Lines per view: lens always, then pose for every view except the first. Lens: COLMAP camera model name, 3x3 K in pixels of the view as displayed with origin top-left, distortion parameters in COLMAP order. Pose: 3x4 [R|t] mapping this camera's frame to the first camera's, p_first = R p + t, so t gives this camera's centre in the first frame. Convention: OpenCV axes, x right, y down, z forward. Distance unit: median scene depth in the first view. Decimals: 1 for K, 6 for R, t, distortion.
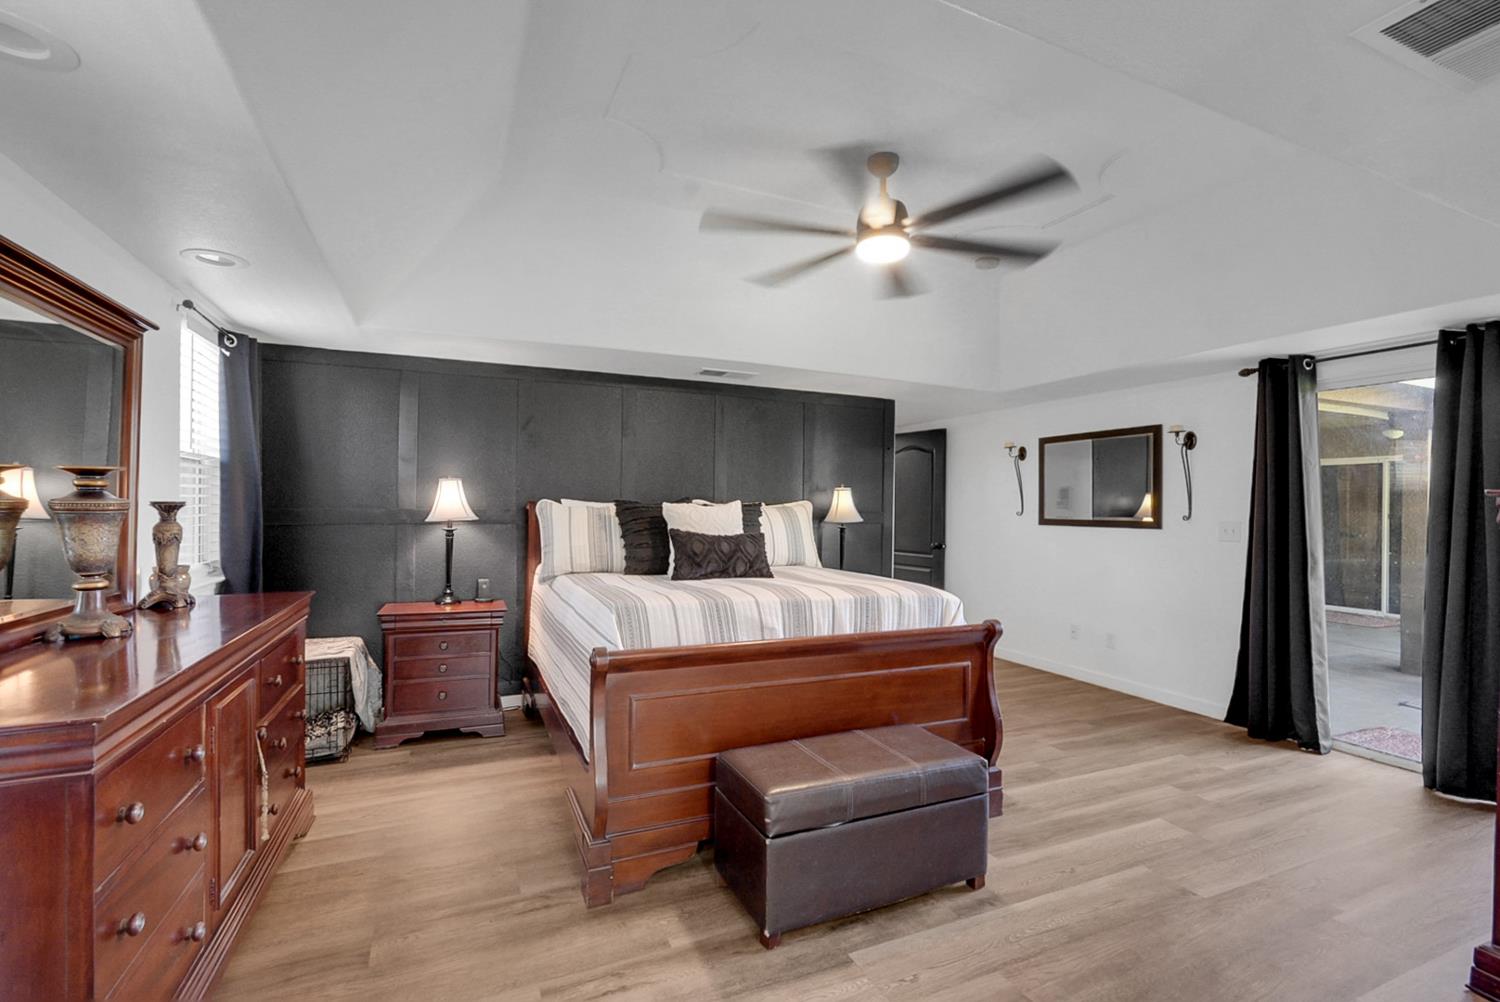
lens RADIAL K [[668.4, 0, 751.9], [0, 668.4, 504.9], [0, 0, 1]] dist [-0.020746, 0.011641]
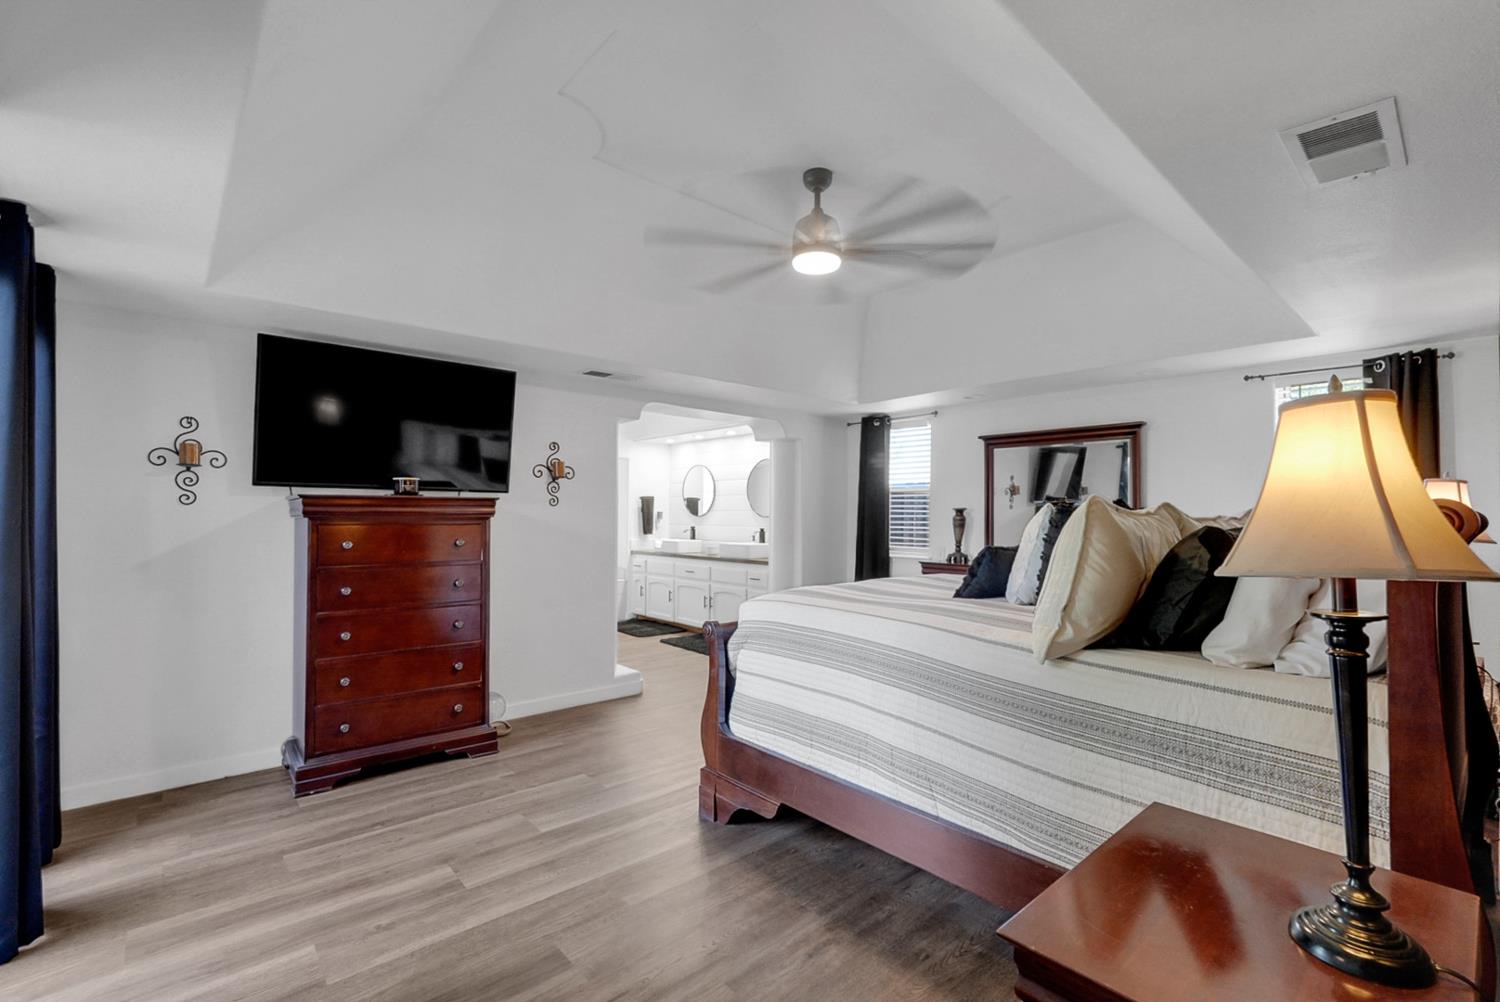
lens RADIAL K [[668.4, 0, 751.9], [0, 668.4, 504.9], [0, 0, 1]] dist [-0.020746, 0.011641]
pose [[-0.951778, -0.010976, -0.306593, 0.555222], [-0.006426, 0.999854, -0.015847, 0.015066], [0.306722, -0.013113, -0.951709, 1.778541]]
